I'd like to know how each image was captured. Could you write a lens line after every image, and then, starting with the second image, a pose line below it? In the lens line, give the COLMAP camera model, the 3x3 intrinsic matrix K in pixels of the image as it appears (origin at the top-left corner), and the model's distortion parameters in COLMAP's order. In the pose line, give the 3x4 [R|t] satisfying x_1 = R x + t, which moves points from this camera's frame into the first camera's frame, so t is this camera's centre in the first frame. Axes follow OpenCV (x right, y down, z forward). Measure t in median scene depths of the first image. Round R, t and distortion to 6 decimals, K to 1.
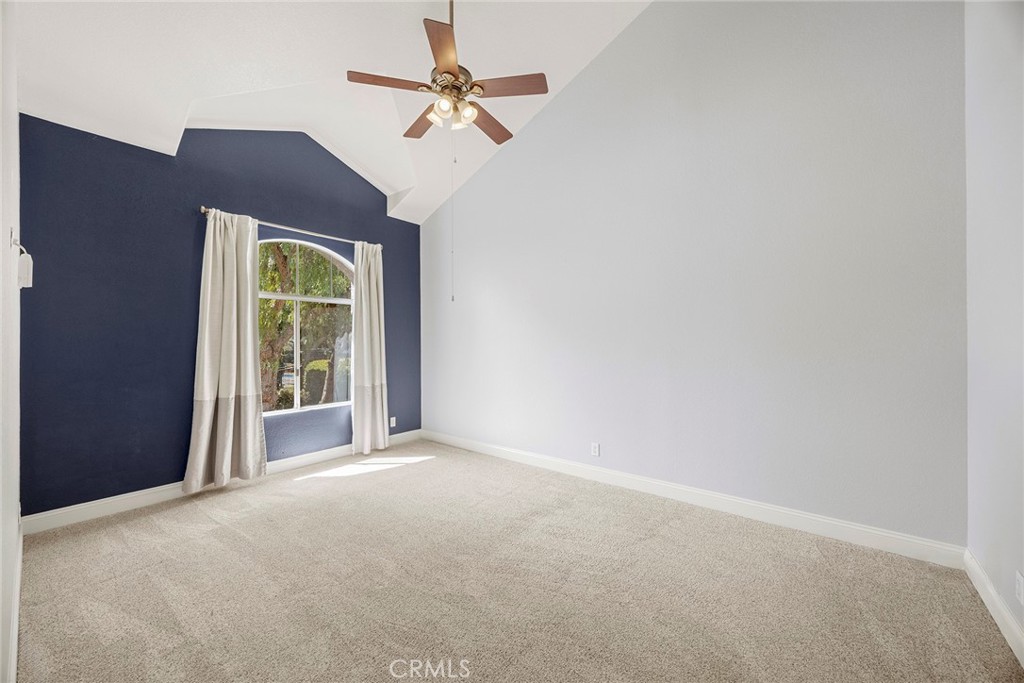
lens RADIAL K [[395.6, 0, 516.1], [0, 395.6, 337.9], [0, 0, 1]] dist [-0.000922, -0.000119]
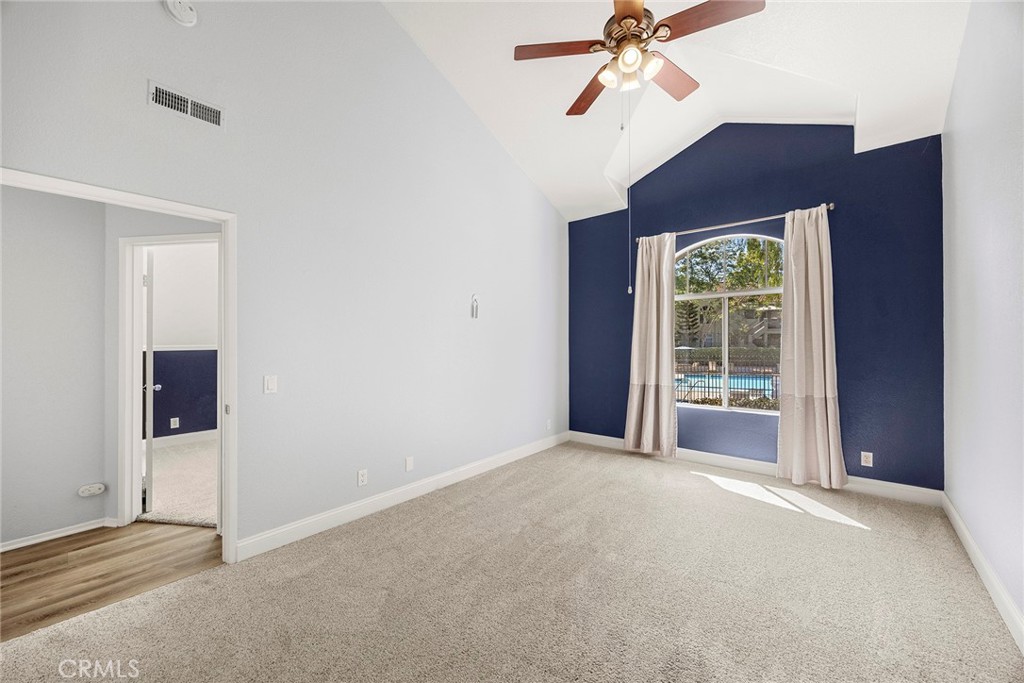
lens RADIAL K [[395.6, 0, 516.1], [0, 395.6, 337.9], [0, 0, 1]] dist [-0.000922, -0.000119]
pose [[-0.043671, -0.009731, -0.998999, 0.501892], [0.013582, 0.999854, -0.010333, 0.010396], [0.998954, -0.014019, -0.043532, 0.587374]]
